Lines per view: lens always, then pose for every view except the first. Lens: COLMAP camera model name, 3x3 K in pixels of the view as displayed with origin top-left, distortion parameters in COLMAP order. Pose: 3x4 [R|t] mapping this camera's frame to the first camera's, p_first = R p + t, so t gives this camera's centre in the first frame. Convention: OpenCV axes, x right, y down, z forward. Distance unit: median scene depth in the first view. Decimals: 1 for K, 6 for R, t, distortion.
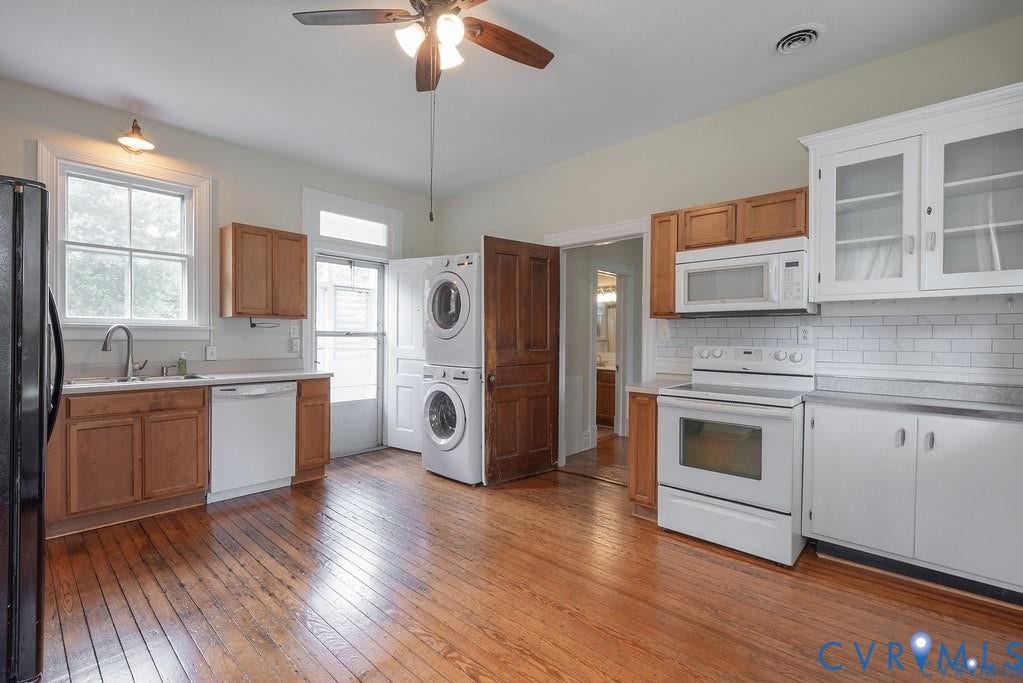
lens RADIAL K [[449.7, 0, 511.5], [0, 449.7, 341.5], [0, 0, 1]] dist [0.001296, 0.000521]
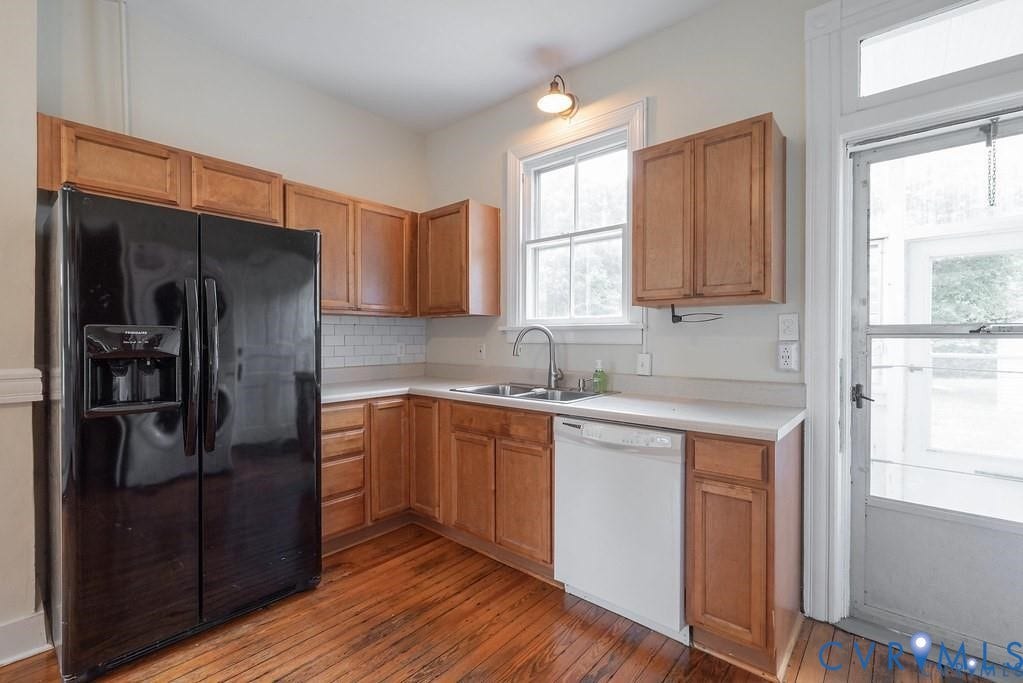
lens RADIAL K [[449.7, 0, 511.5], [0, 449.7, 341.5], [0, 0, 1]] dist [0.001296, 0.000521]
pose [[0.018053, -0.001050, -0.999836, -0.013208], [-0.008269, 0.999965, -0.001200, -0.005814], [0.999803, 0.008290, 0.018044, 0.888356]]
